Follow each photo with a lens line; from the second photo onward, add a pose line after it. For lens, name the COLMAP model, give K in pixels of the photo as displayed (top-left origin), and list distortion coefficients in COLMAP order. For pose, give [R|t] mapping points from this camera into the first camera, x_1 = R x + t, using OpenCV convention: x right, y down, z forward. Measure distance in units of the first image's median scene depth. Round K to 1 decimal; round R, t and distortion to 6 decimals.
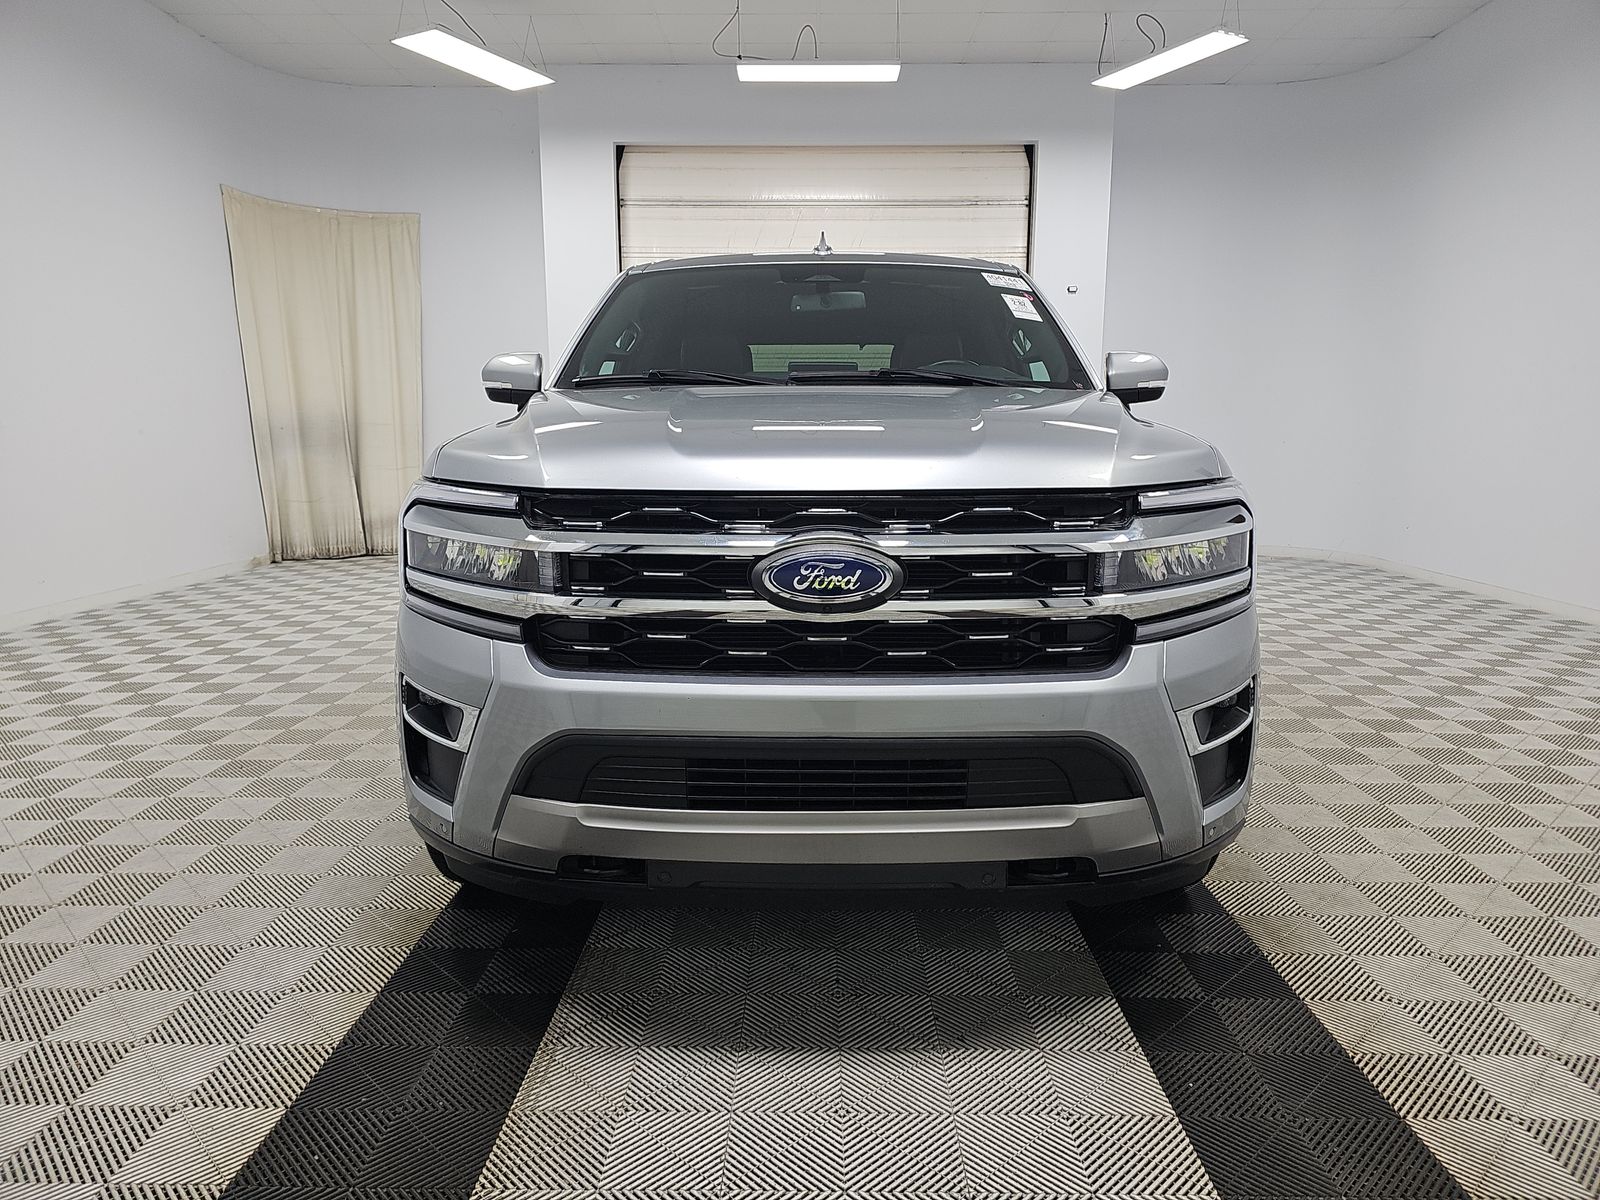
lens RADIAL K [[1098.1, 0, 802.6], [0, 1098.1, 585.3], [0, 0, 1]] dist [0.056255, -0.021425]
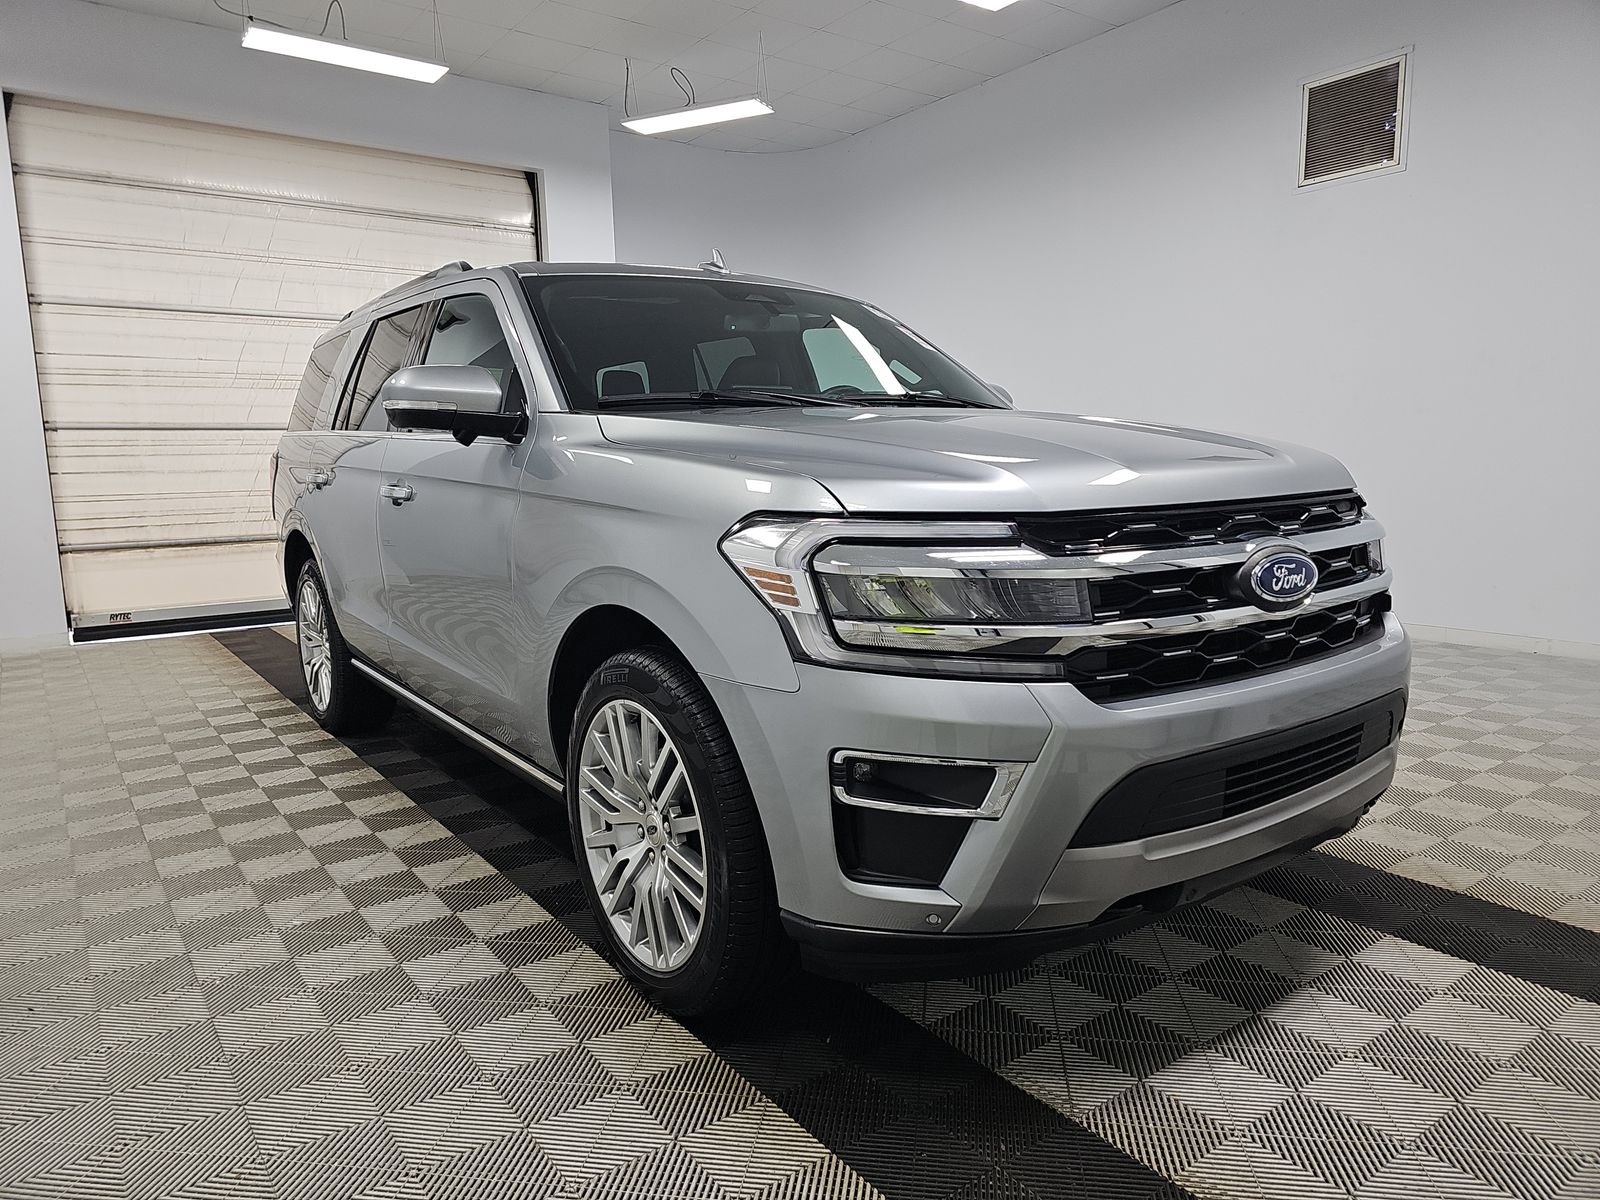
lens RADIAL K [[1098.1, 0, 795.5], [0, 1098.1, 585.6], [0, 0, 1]] dist [0.056255, -0.021425]
pose [[0.799021, -0.087331, 0.594927, -0.867827], [0.105541, 0.994406, 0.004223, -0.047083], [-0.591968, 0.059415, 0.803768, 0.355609]]
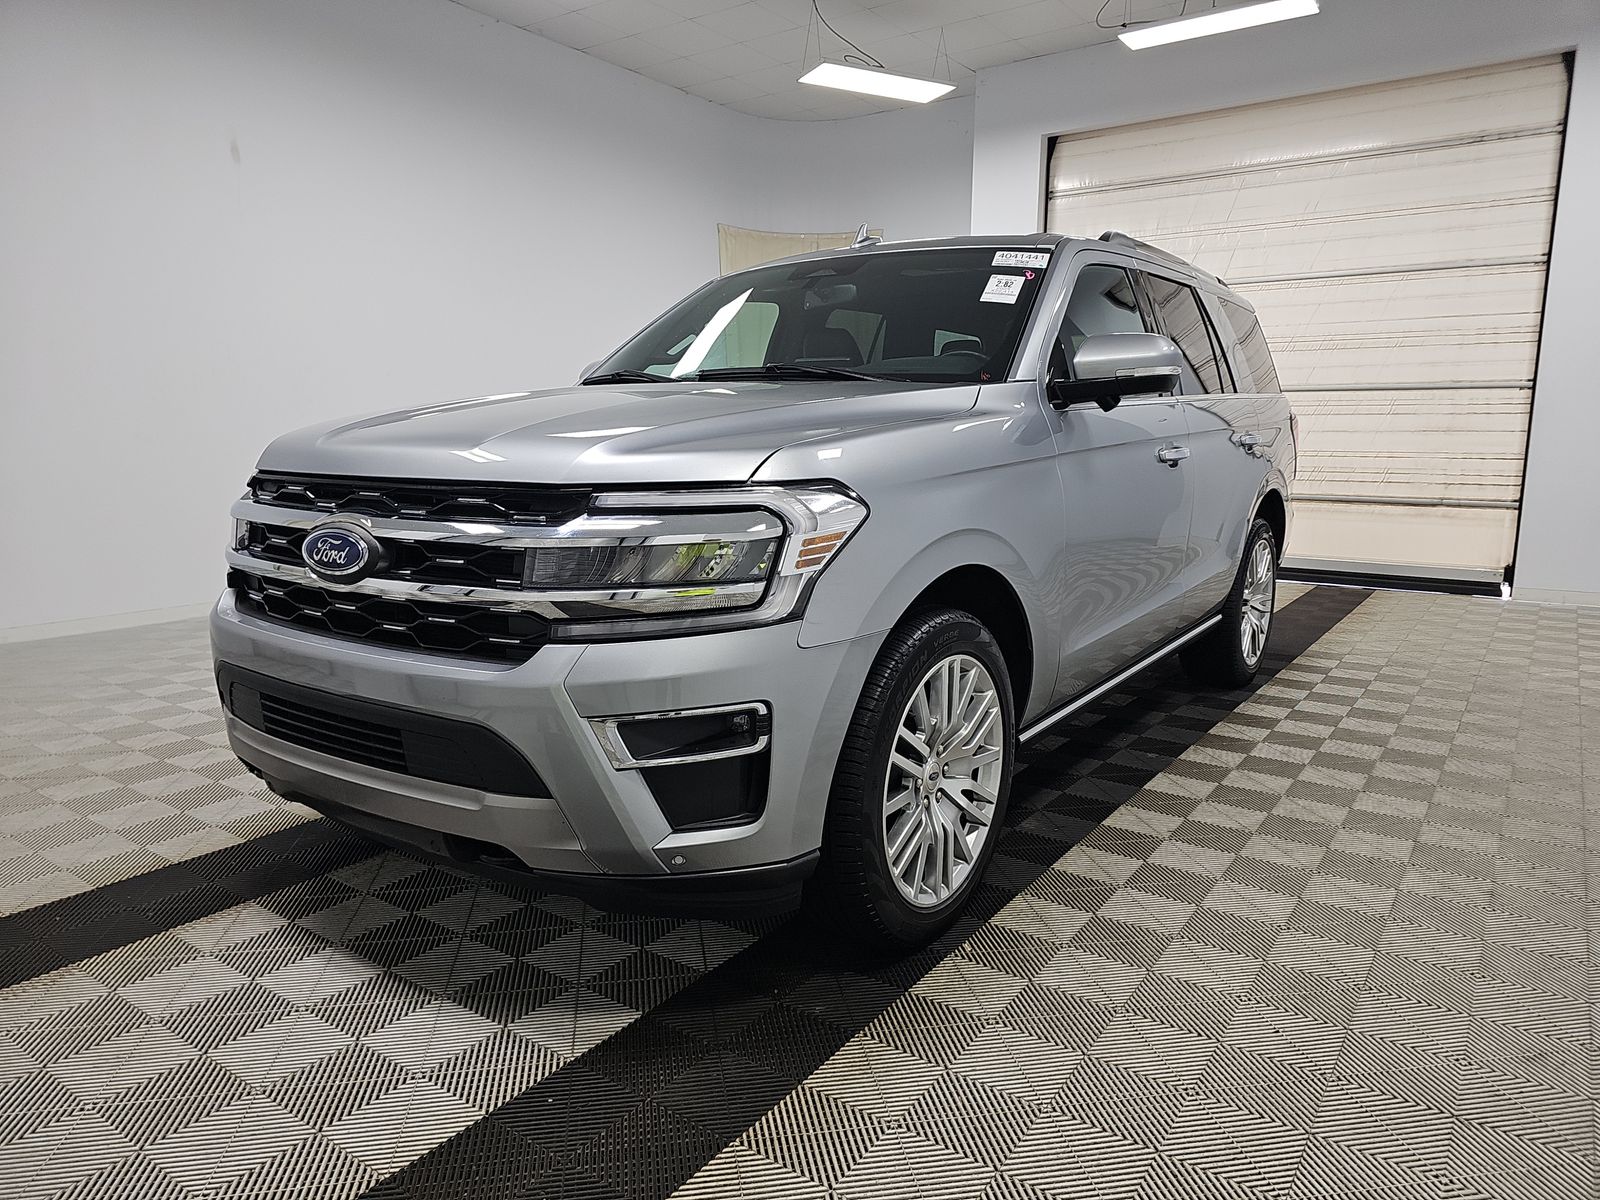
lens RADIAL K [[1098.1, 0, 796.6], [0, 1098.1, 593.7], [0, 0, 1]] dist [0.056255, -0.021425]
pose [[0.820442, 0.088201, -0.564885, 0.927628], [-0.083958, 0.995904, 0.033558, -0.037236], [0.565531, 0.019895, 0.824487, 0.281059]]
